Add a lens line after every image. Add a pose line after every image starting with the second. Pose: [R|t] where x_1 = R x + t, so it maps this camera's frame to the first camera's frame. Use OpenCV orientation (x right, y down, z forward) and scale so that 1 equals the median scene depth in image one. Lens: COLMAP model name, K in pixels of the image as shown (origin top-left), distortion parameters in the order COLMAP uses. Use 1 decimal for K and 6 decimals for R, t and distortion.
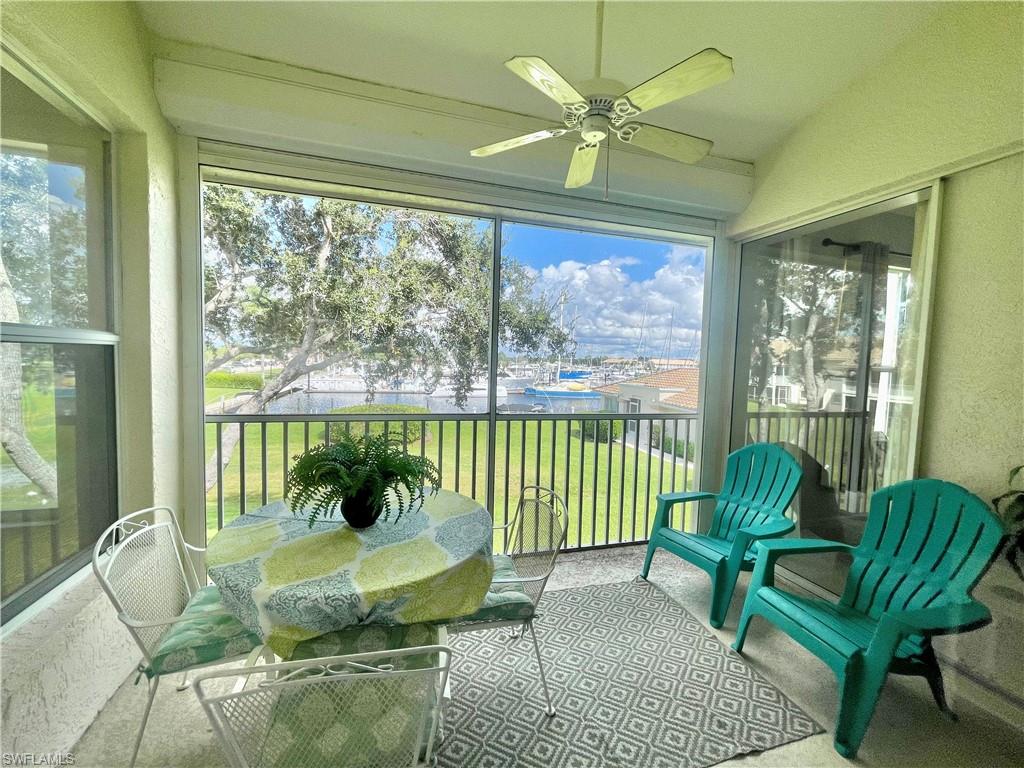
lens RADIAL K [[412.8, 0, 507.8], [0, 412.8, 383.3], [0, 0, 1]] dist [-0.000590, 0.000300]
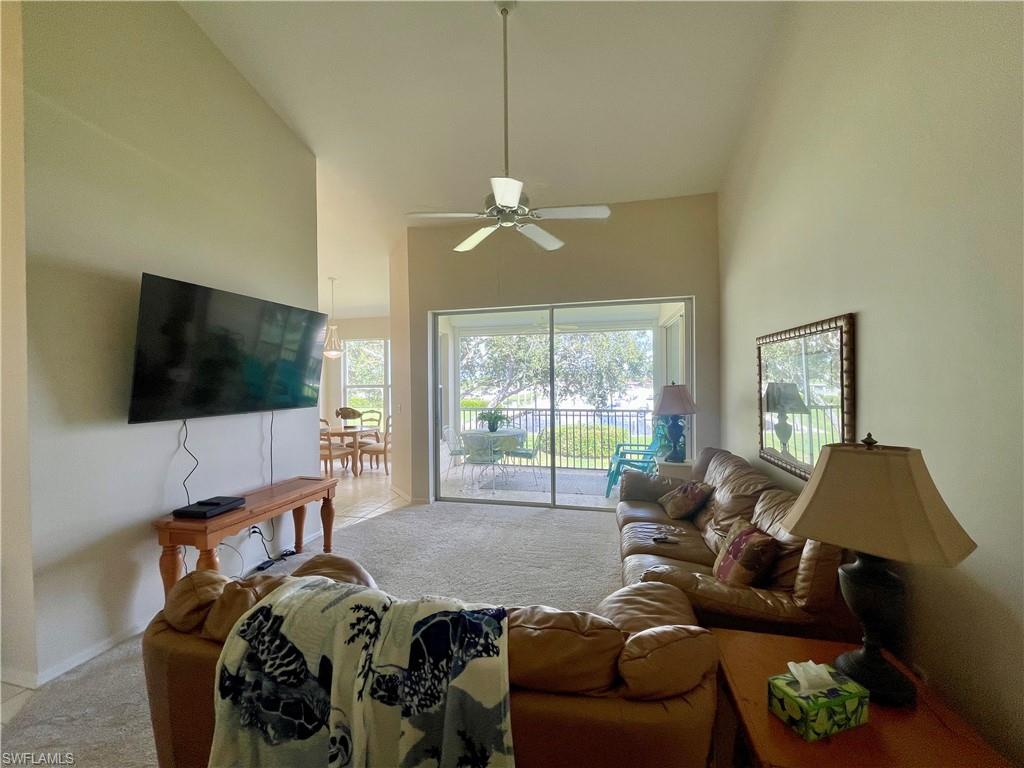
lens RADIAL K [[412.8, 0, 507.8], [0, 412.8, 383.3], [0, 0, 1]] dist [-0.000590, 0.000300]
pose [[0.863566, -0.038324, -0.502777, 0.387924], [0.010303, 0.998240, -0.058393, 0.020716], [0.504130, 0.045246, 0.862441, -0.512062]]
